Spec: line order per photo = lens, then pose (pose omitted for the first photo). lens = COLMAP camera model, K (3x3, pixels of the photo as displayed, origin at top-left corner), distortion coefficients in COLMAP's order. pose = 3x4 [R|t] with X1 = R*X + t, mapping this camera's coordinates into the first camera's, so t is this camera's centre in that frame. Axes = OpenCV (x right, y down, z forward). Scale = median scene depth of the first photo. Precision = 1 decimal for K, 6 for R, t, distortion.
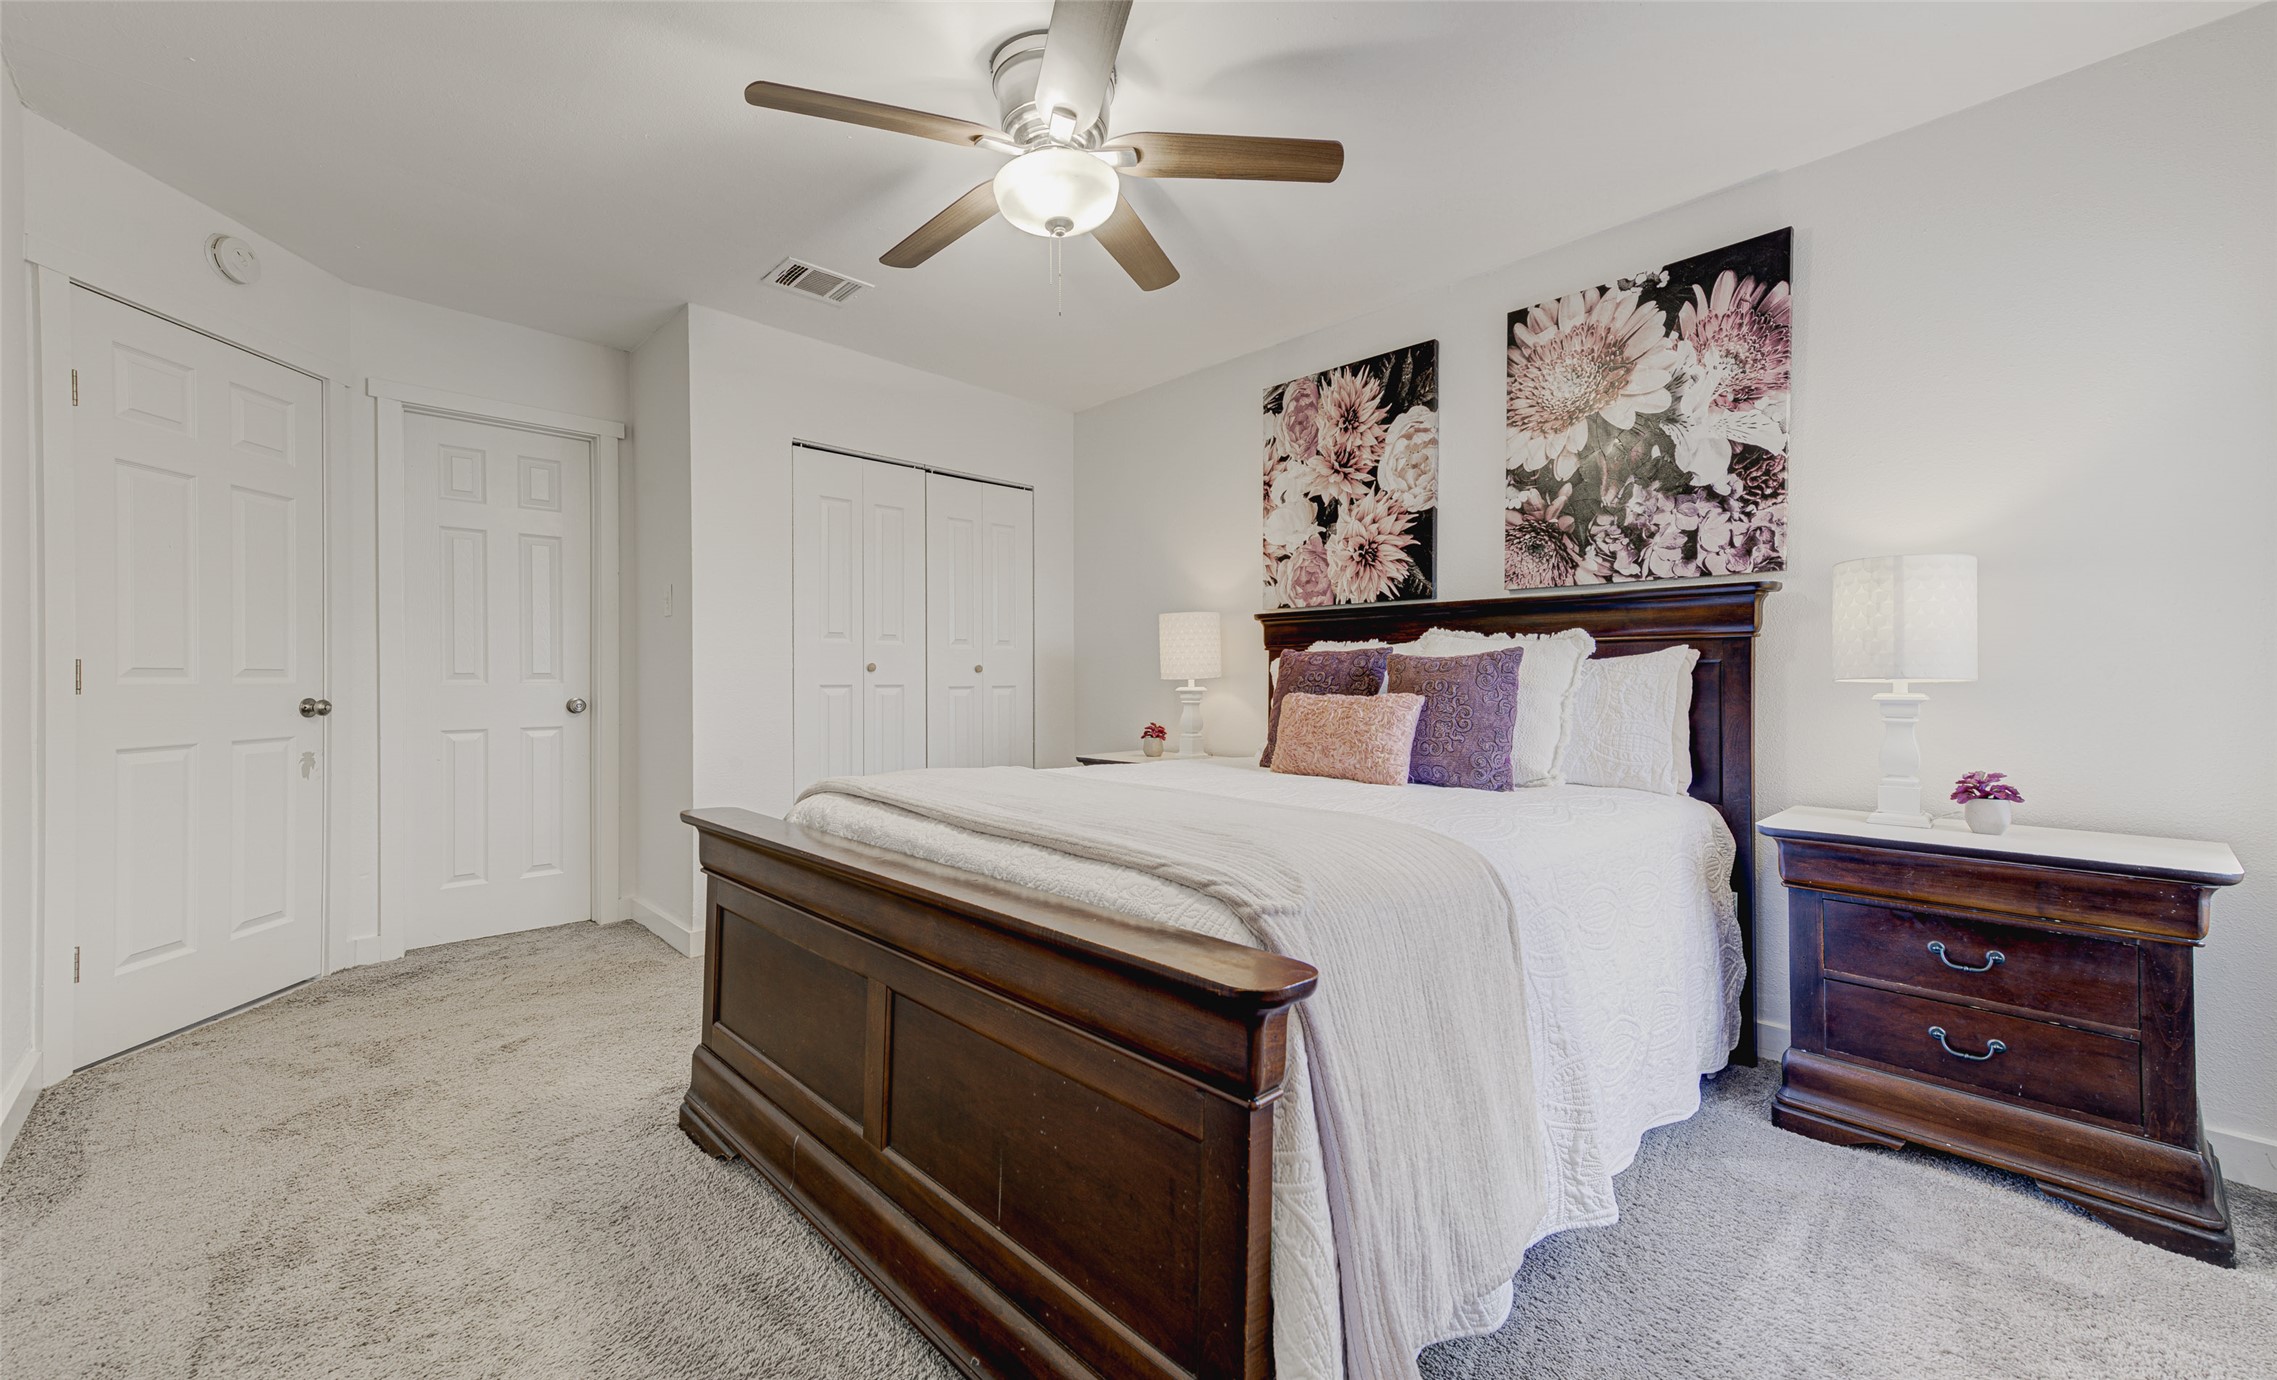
lens RADIAL K [[849.1, 0, 1141.5], [0, 849.1, 680.7], [0, 0, 1]] dist [0.004009, 0.000242]
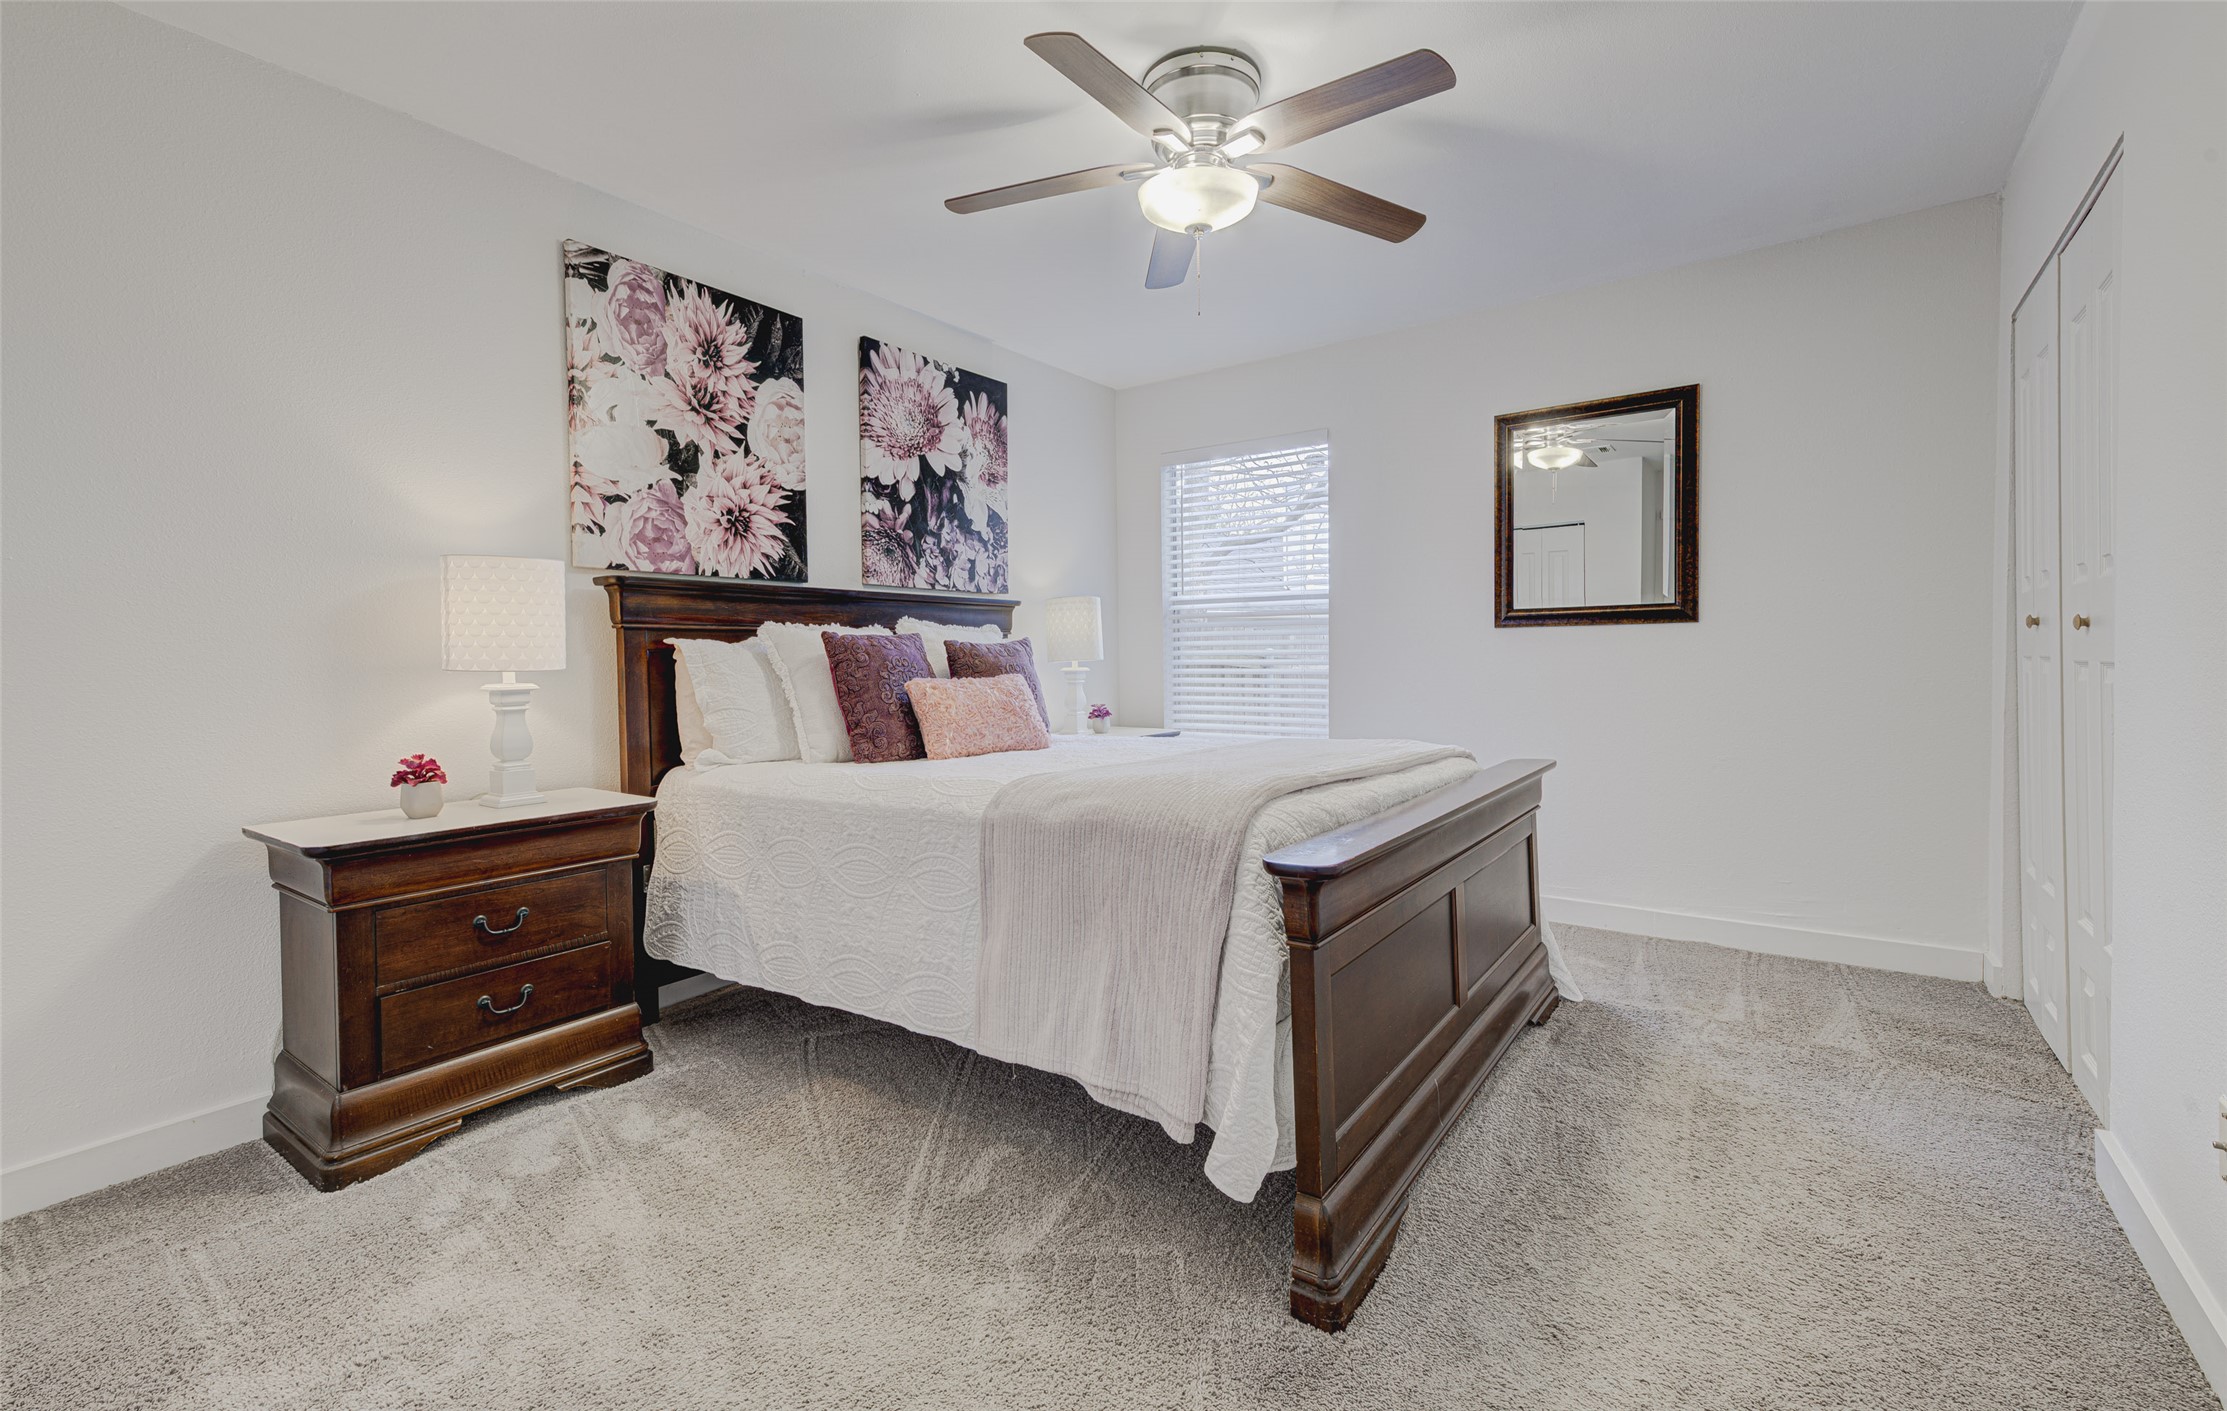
lens RADIAL K [[948.4, 0, 1123.2], [0, 948.4, 668.4], [0, 0, 1]] dist [0.015766, 0.000031]
pose [[-0.175112, -0.006648, 0.984526, -0.774280], [0.019751, 0.999752, 0.010264, -0.002246], [-0.984350, 0.021243, -0.174938, 0.804773]]
